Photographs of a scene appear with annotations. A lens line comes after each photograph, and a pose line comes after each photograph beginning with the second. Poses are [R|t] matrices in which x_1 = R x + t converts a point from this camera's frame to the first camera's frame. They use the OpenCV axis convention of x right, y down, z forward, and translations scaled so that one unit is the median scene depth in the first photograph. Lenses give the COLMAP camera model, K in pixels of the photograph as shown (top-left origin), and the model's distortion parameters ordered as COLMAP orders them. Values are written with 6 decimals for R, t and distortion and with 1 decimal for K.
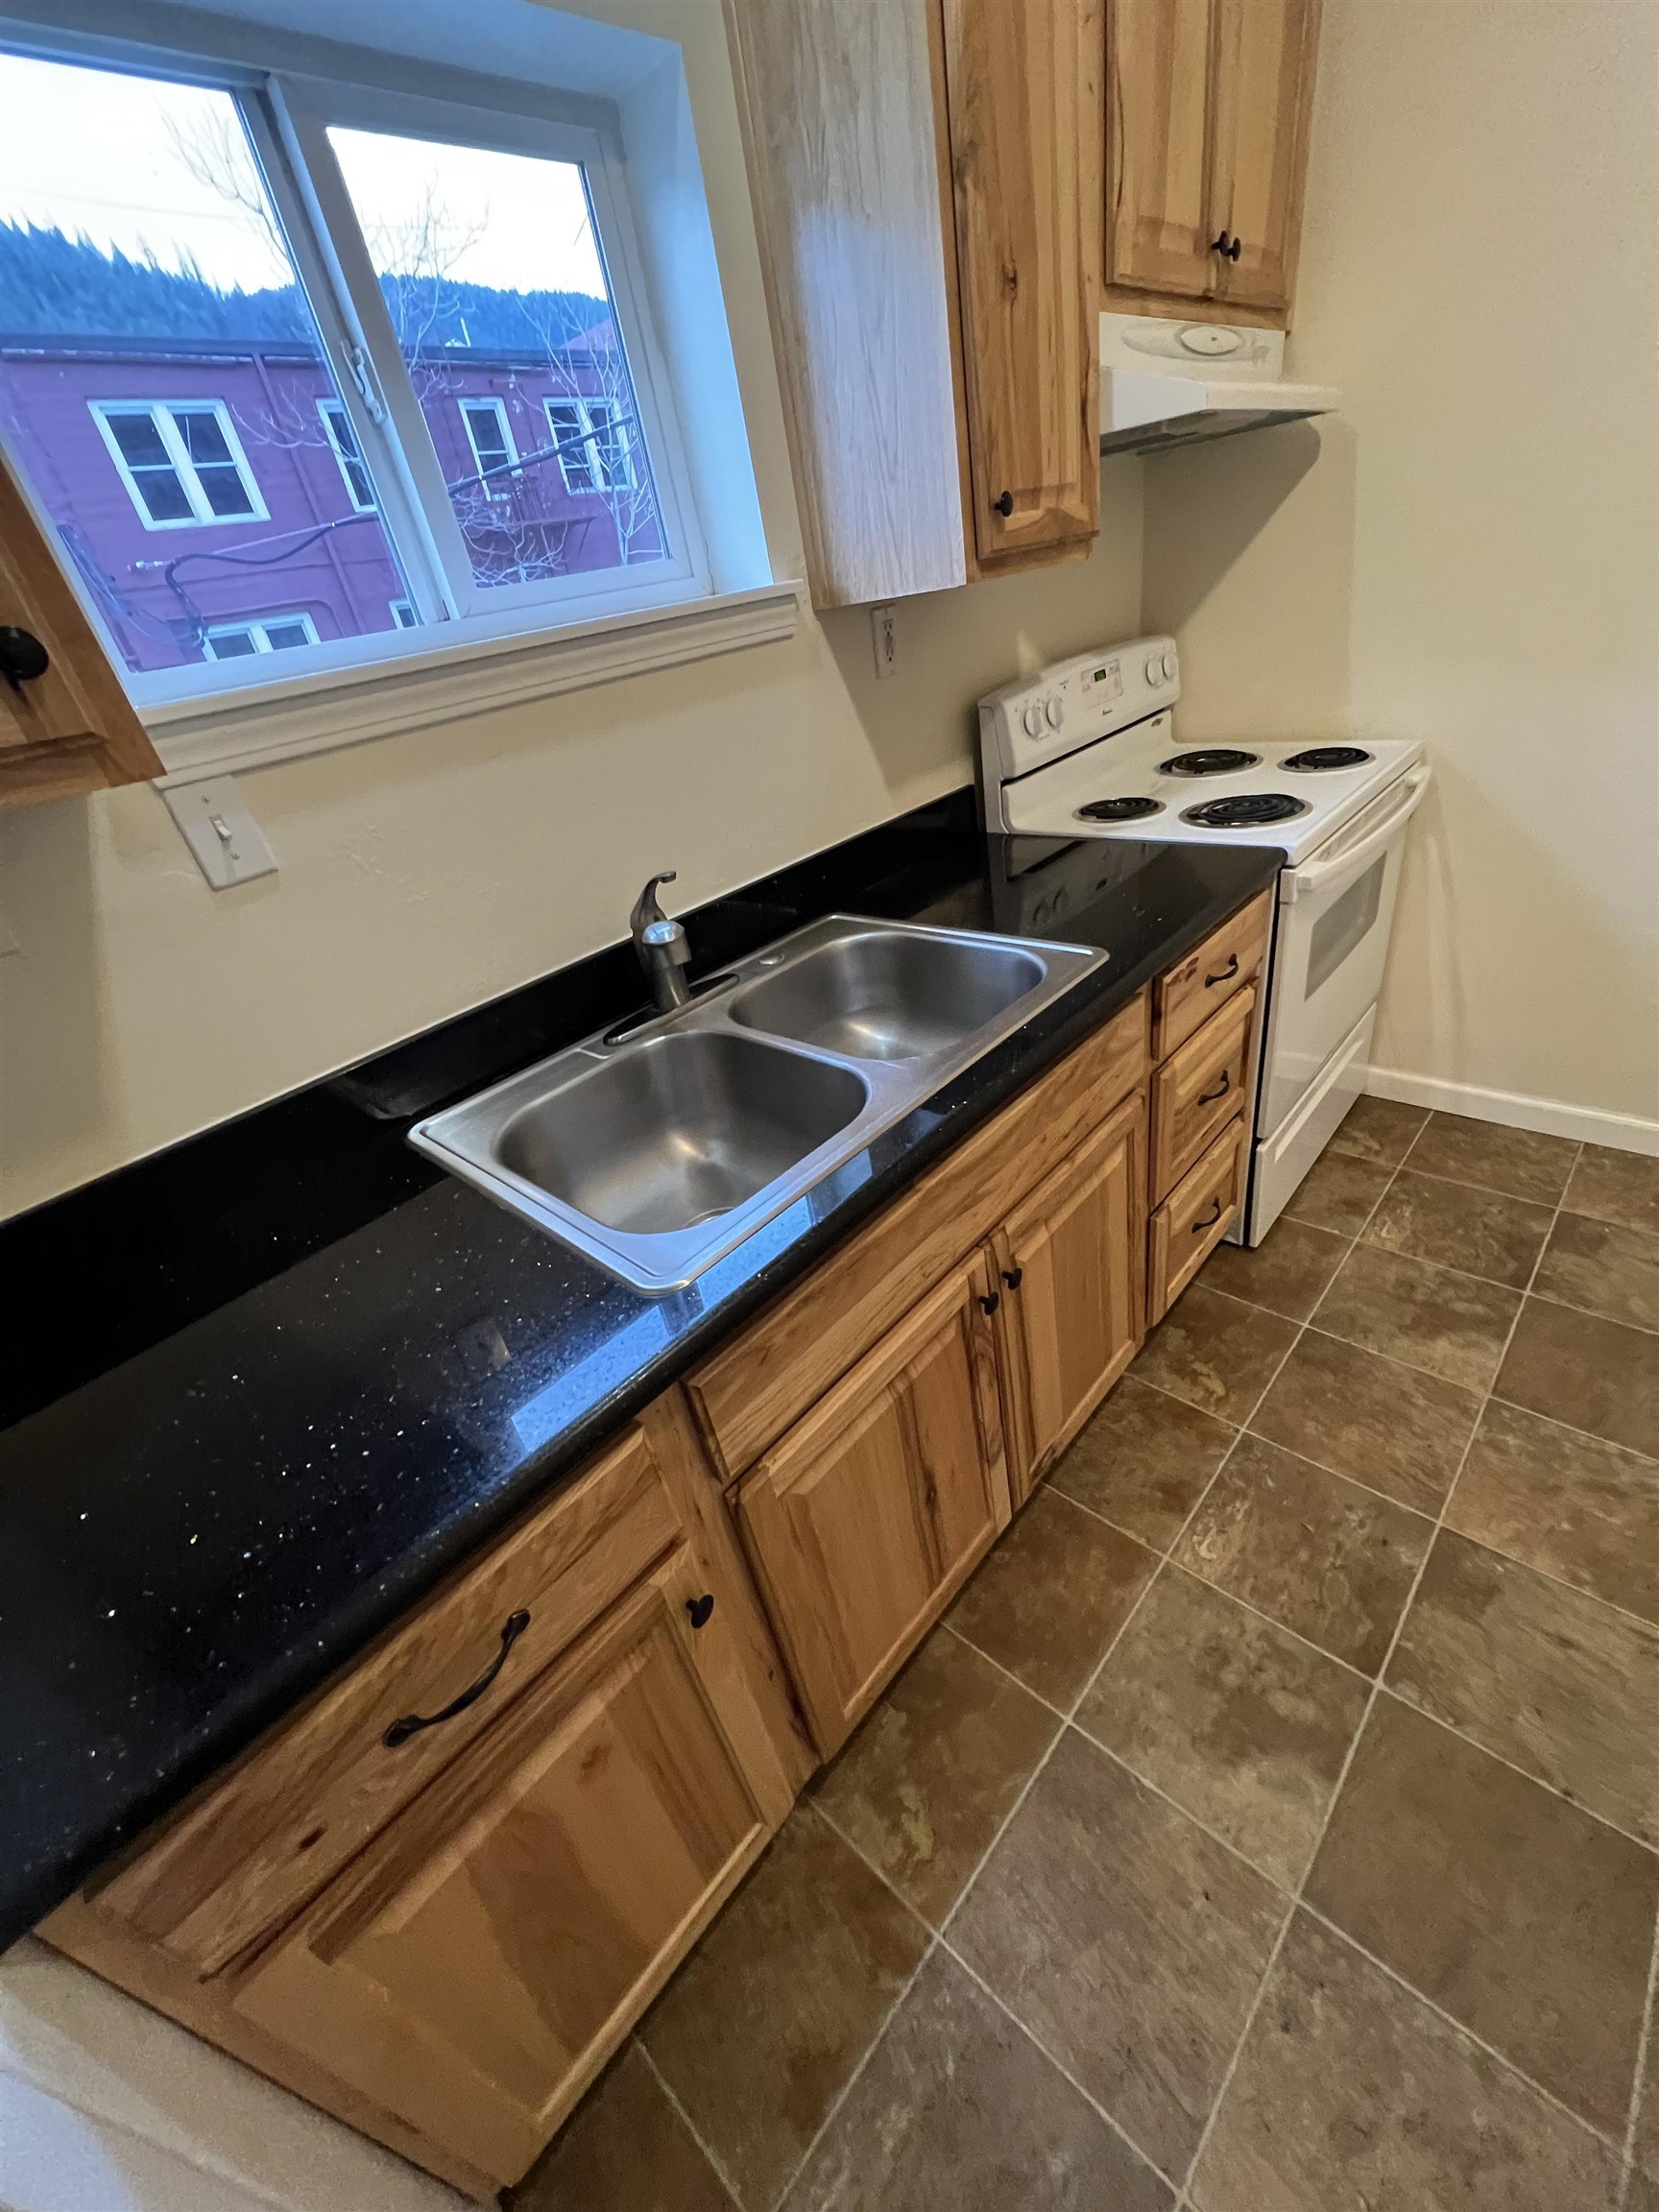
lens RADIAL K [[885.4, 0, 829.4], [0, 885.4, 1106.1], [0, 0, 1]] dist [-0.000033, -0.000043]
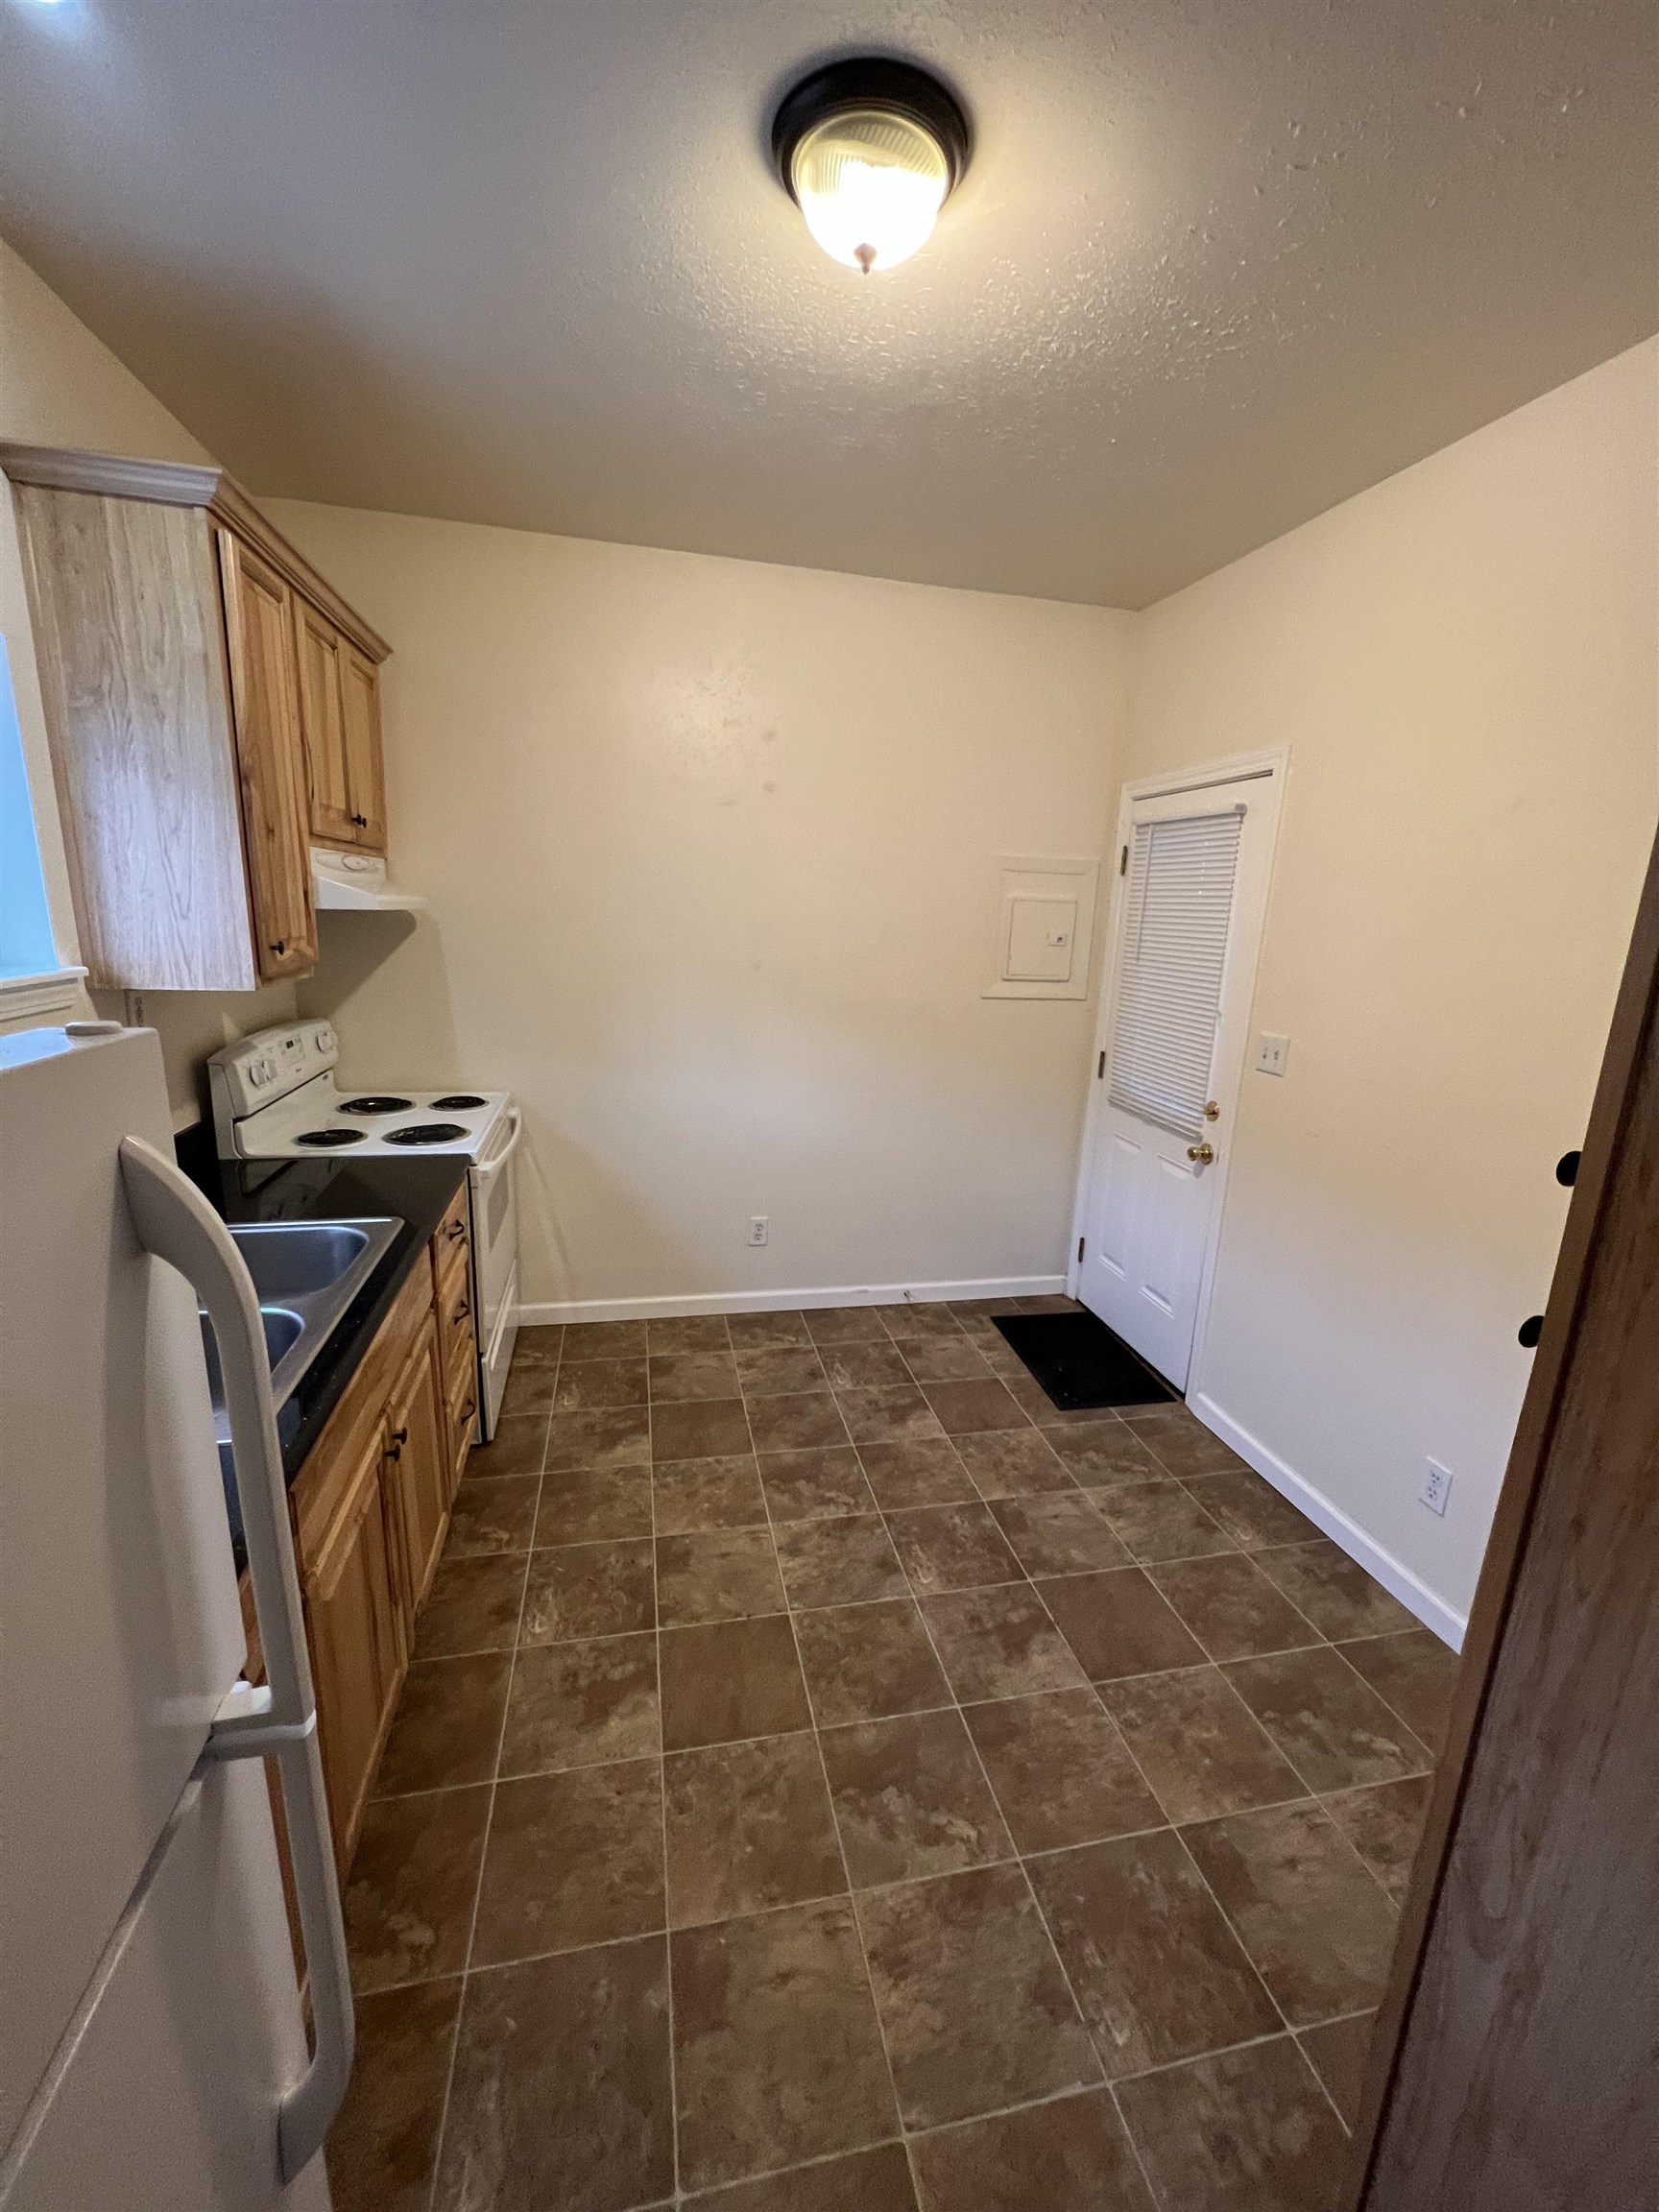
lens RADIAL K [[885.4, 0, 828.1], [0, 885.4, 1108.5], [0, 0, 1]] dist [-0.000033, -0.000043]
pose [[0.553745, -0.003516, 0.832679, -0.434515], [0.307659, 0.930095, -0.200671, 0.144839], [-0.773765, 0.367302, 0.516118, -0.338033]]
